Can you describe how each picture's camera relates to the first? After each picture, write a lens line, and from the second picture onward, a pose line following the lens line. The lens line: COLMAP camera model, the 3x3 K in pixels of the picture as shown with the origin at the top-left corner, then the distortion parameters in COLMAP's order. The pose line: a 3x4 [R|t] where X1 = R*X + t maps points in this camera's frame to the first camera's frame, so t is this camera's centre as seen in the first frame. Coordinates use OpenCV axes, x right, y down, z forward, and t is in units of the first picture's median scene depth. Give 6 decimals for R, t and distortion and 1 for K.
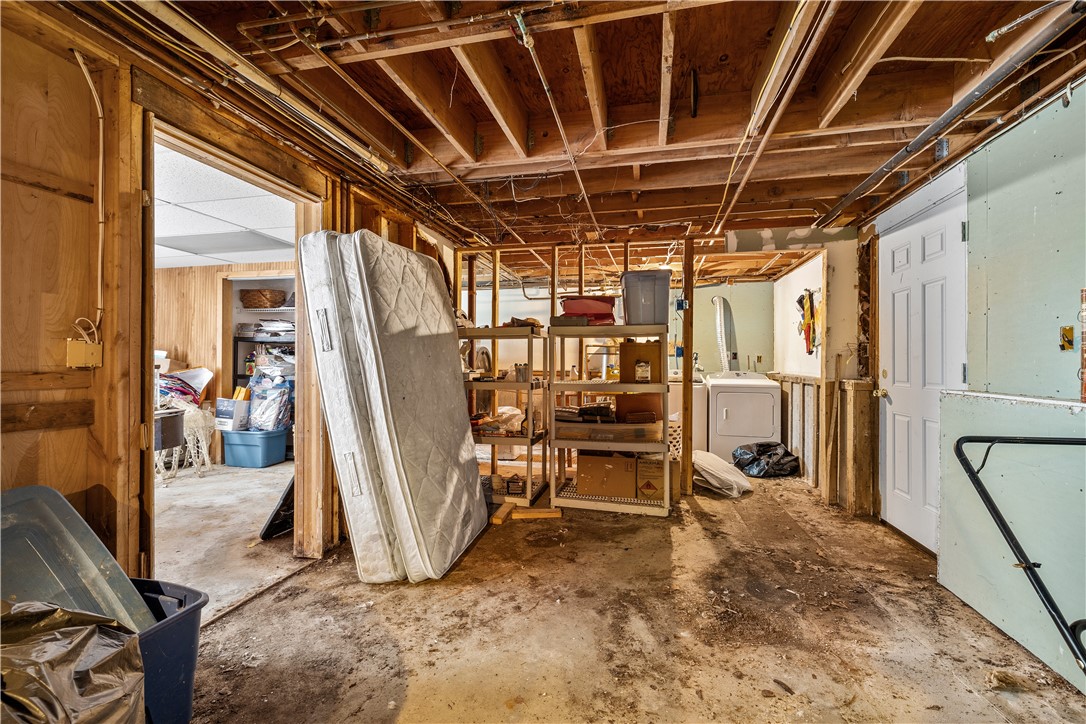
lens RADIAL K [[456.0, 0, 539.4], [0, 456.0, 357.8], [0, 0, 1]] dist [-0.001438, -0.000280]
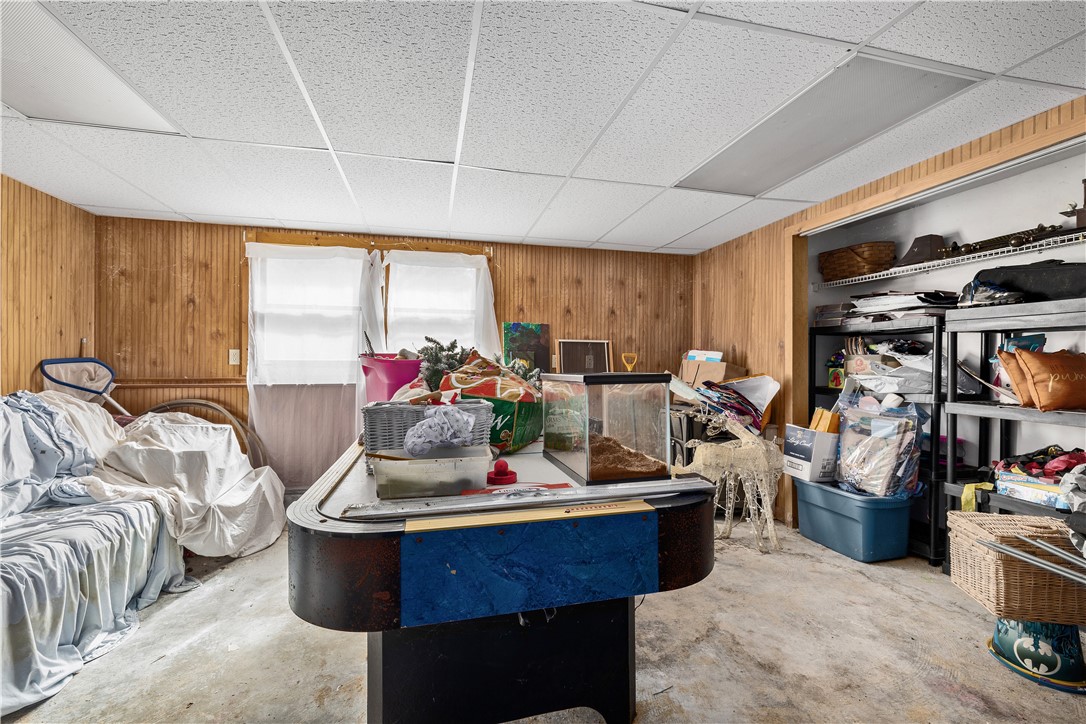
lens RADIAL K [[456.0, 0, 540.3], [0, 456.0, 362.0], [0, 0, 1]] dist [-0.001438, -0.000280]
pose [[0.447889, -0.005791, -0.894071, -0.285150], [0.004539, 0.999981, -0.004204, 0.003394], [0.894078, -0.002176, 0.447906, 0.398719]]
